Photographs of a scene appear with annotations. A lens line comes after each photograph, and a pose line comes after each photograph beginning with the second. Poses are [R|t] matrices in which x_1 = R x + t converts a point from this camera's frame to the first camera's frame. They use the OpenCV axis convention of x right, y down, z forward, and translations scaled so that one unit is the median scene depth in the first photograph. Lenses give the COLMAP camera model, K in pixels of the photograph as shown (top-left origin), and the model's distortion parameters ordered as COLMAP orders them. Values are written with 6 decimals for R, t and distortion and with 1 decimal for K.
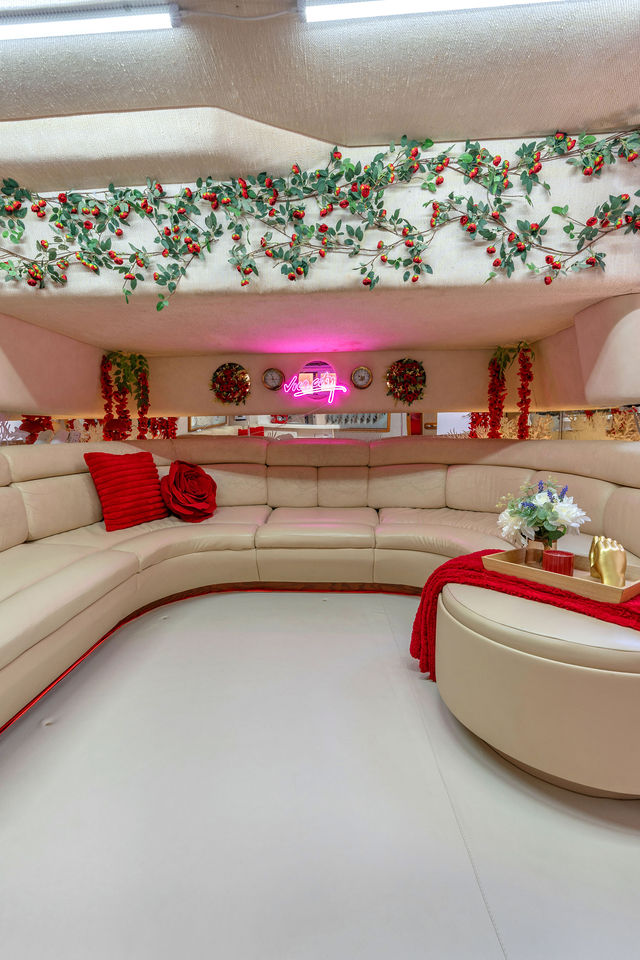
lens RADIAL K [[448.1, 0, 320.8], [0, 448.1, 487.2], [0, 0, 1]] dist [-0.006478, 0.003096]
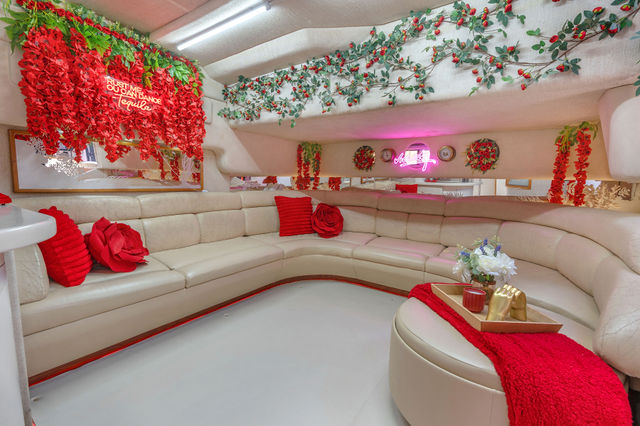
lens RADIAL K [[298.7, 0, 313.9], [0, 298.7, 215.2], [0, 0, 1]] dist [-0.006478, 0.003096]
pose [[0.835221, 0.092763, -0.542034, 0.492704], [-0.097526, 0.995032, 0.020011, -0.046997], [0.541198, 0.036149, 0.840118, -0.046646]]
